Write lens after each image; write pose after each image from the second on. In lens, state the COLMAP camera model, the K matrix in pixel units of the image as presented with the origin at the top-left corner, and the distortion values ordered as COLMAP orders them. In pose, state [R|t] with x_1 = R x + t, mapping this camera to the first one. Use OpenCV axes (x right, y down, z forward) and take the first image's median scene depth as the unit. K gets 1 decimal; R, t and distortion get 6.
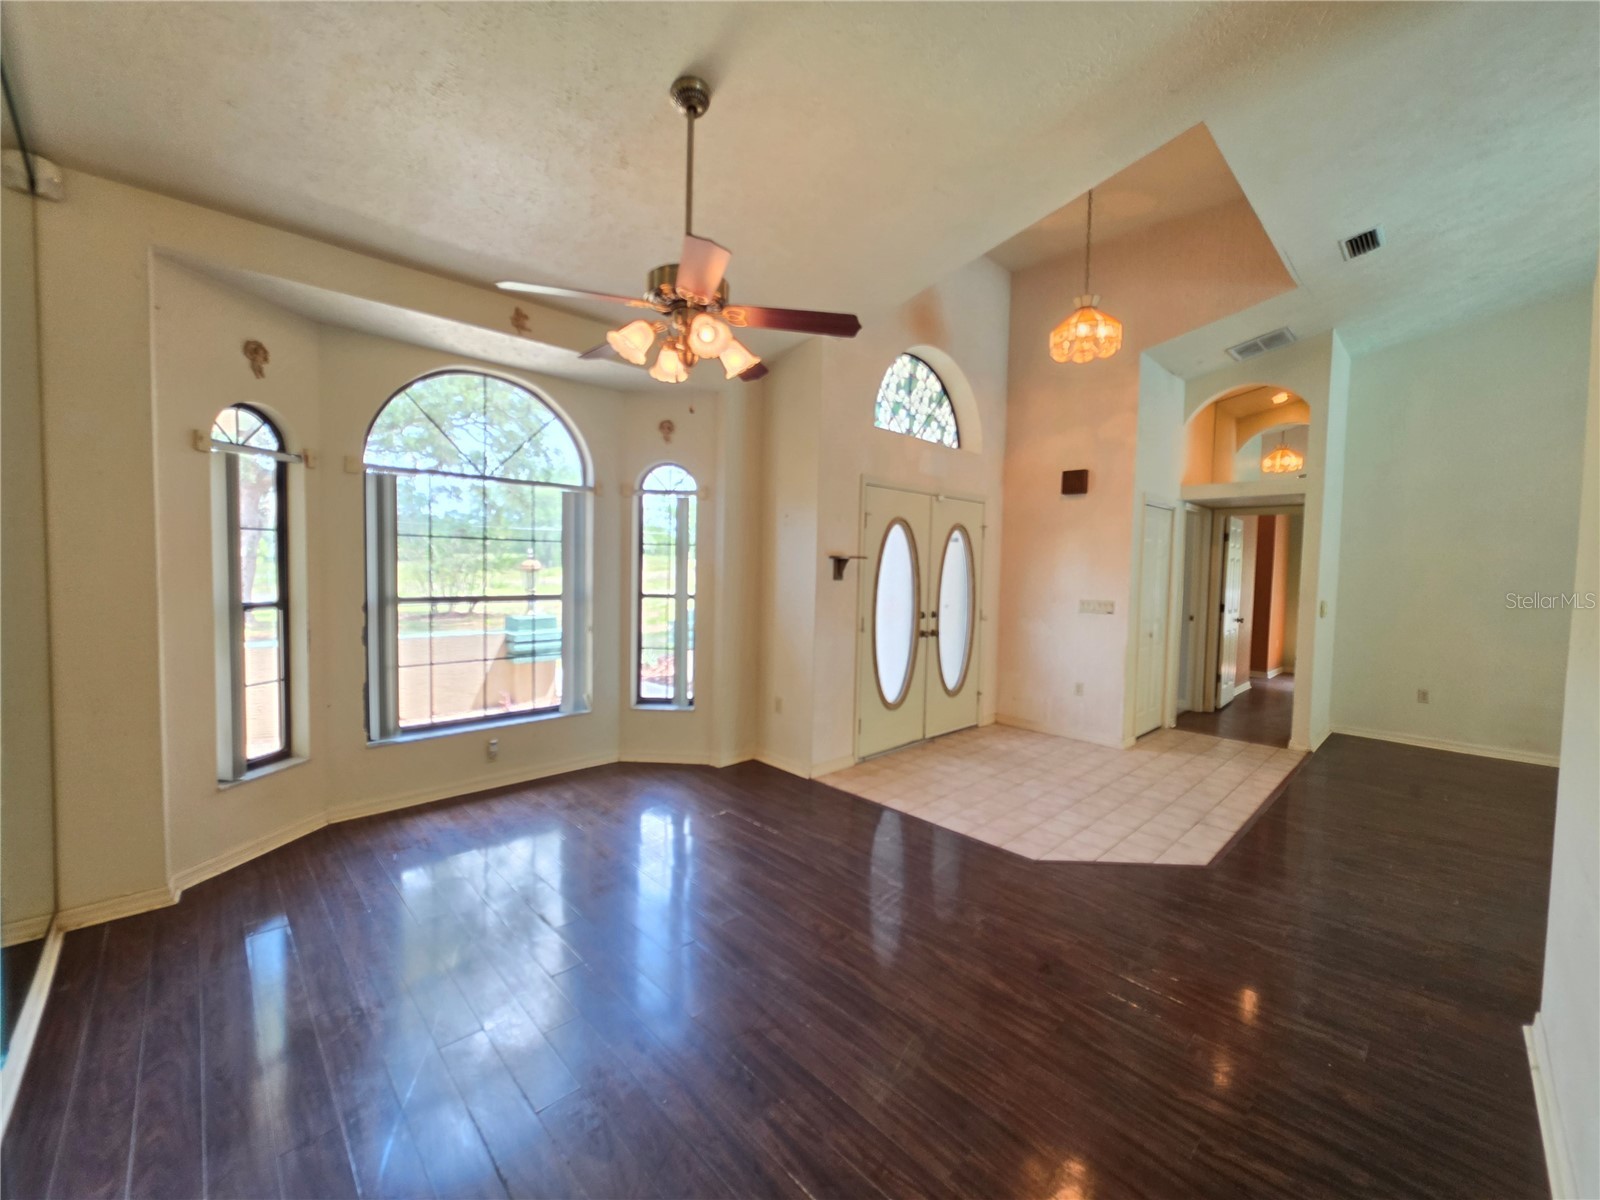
lens RADIAL K [[636.3, 0, 806.6], [0, 636.3, 601.8], [0, 0, 1]] dist [-0.000805, -0.000009]
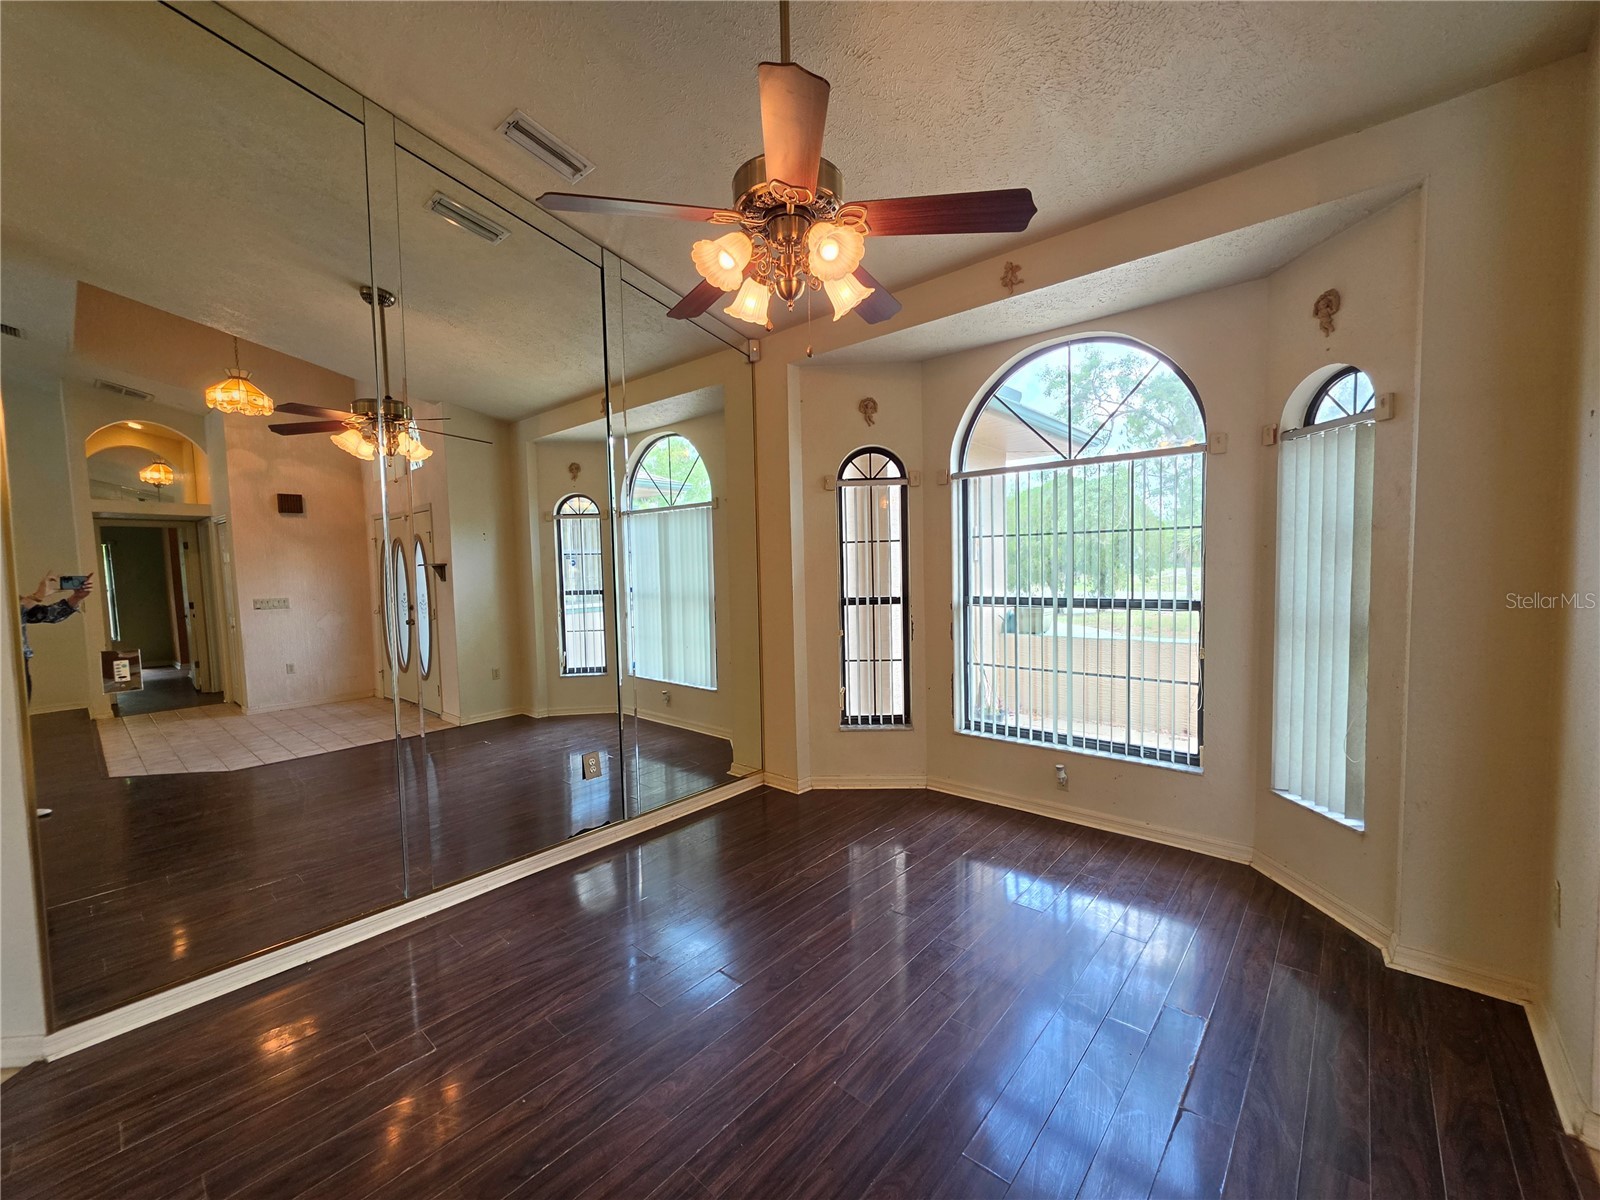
lens RADIAL K [[649.8, 0, 814.7], [0, 649.8, 597.2], [0, 0, 1]] dist [0.000266, 0.000675]
pose [[0.095237, 0.046080, -0.994388, 0.399966], [-0.021046, 0.998798, 0.044268, -0.049798], [0.995232, 0.016712, 0.096092, 0.660472]]
